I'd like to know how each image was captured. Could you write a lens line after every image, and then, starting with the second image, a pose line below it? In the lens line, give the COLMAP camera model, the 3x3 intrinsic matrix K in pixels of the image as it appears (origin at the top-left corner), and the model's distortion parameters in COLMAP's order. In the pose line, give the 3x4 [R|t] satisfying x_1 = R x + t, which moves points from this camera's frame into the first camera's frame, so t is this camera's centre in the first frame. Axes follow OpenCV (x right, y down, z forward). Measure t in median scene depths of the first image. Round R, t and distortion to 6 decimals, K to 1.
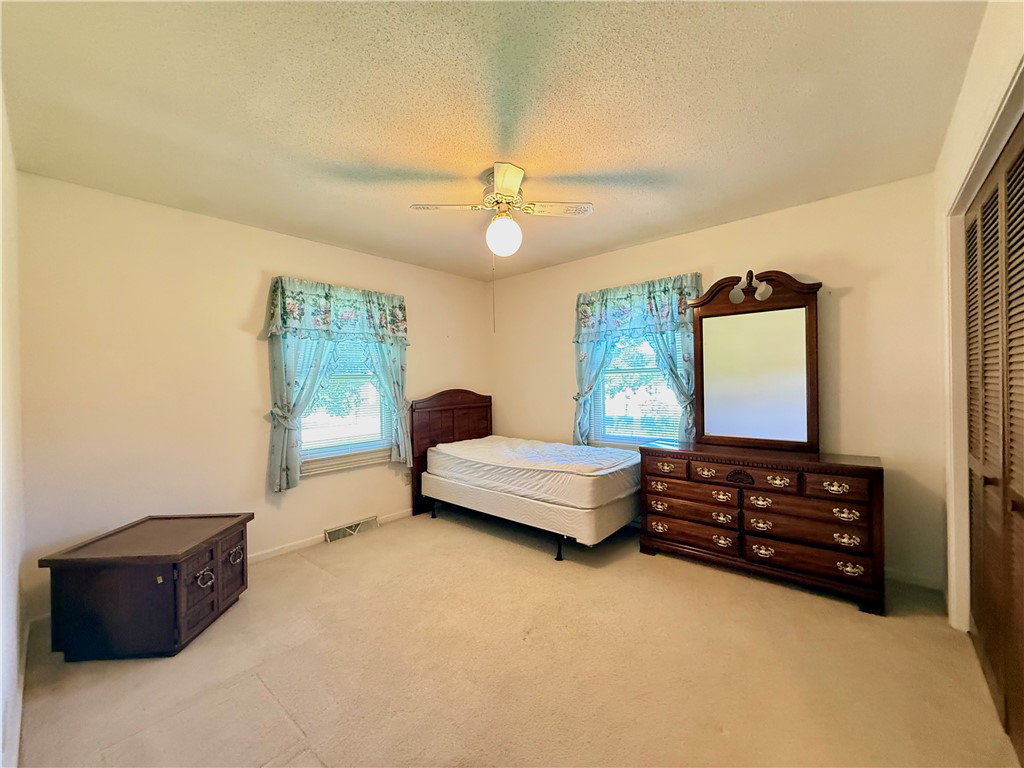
lens RADIAL K [[407.6, 0, 510.9], [0, 407.6, 382.5], [0, 0, 1]] dist [0.000222, -0.000250]
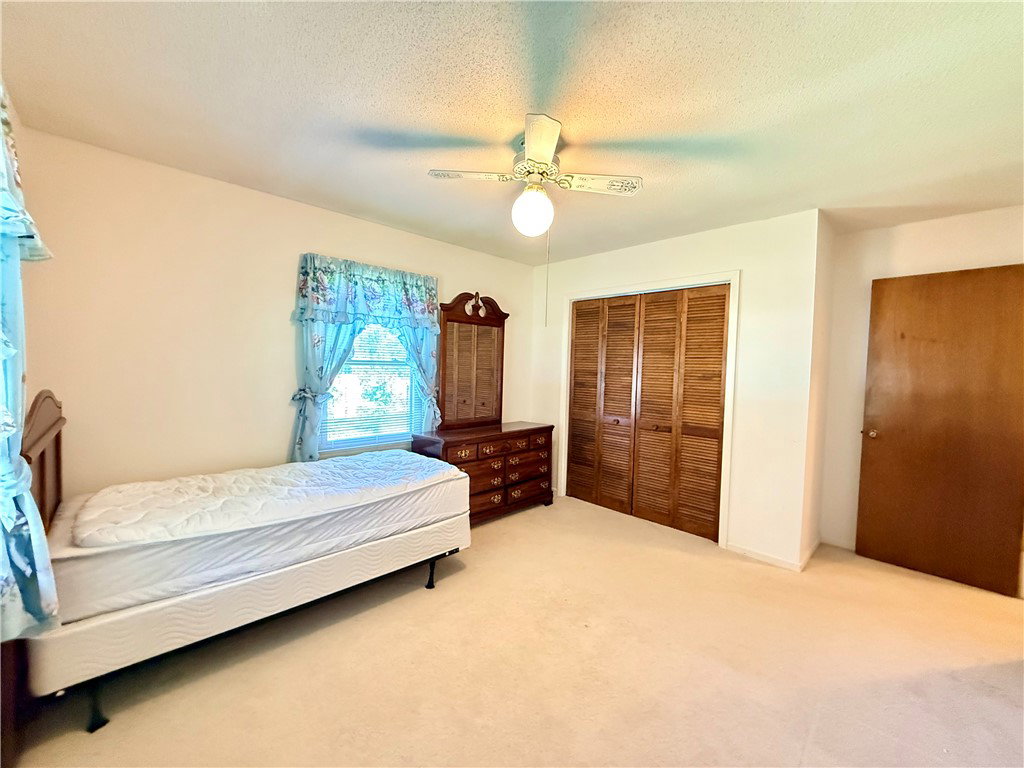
lens RADIAL K [[407.6, 0, 510.8], [0, 407.6, 385.2], [0, 0, 1]] dist [0.000222, -0.000250]
pose [[0.075769, -0.019566, 0.996933, -0.645183], [-0.019853, 0.999580, 0.021126, -0.005874], [-0.996928, -0.021393, 0.075349, 0.712308]]
